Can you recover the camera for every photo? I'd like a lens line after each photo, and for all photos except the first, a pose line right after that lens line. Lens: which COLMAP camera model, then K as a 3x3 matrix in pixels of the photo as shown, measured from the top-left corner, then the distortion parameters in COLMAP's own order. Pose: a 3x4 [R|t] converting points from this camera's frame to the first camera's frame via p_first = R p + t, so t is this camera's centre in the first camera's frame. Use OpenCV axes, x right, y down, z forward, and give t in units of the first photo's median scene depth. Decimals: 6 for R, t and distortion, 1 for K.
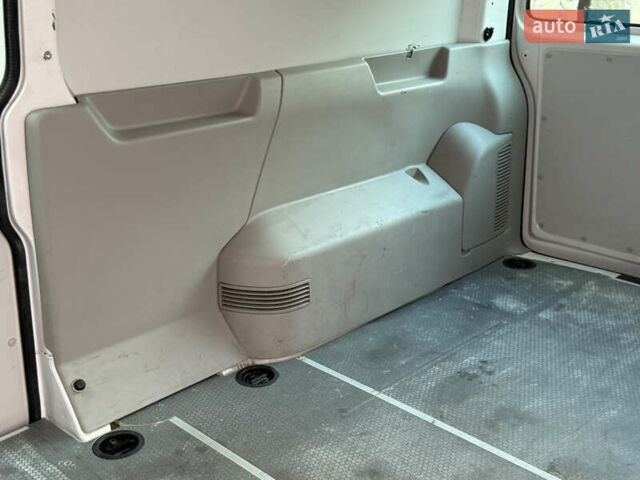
lens RADIAL K [[810.0, 0, 320.0], [0, 810.0, 240.0], [0, 0, 1]] dist [0.164027, -0.325277]
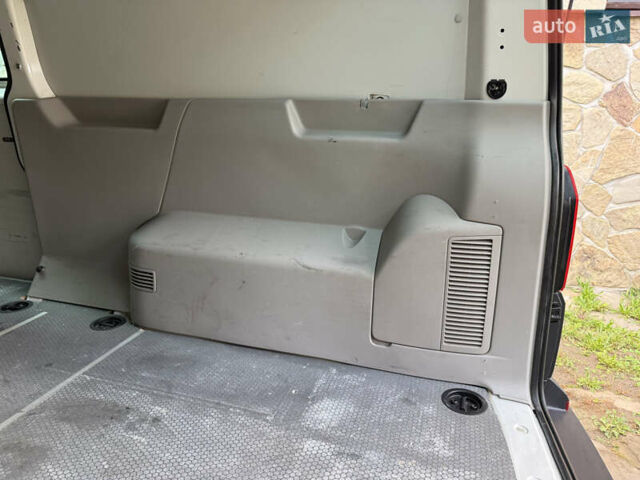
lens RADIAL K [[454.9, 0, 320.0], [0, 454.9, 240.0], [0, 0, 1]] dist [0.043771, -0.057874]
pose [[0.447332, 0.245134, -0.860118, 0.590563], [-0.319230, 0.942120, 0.102479, -0.125626], [0.835456, 0.228733, 0.499695, 0.770914]]
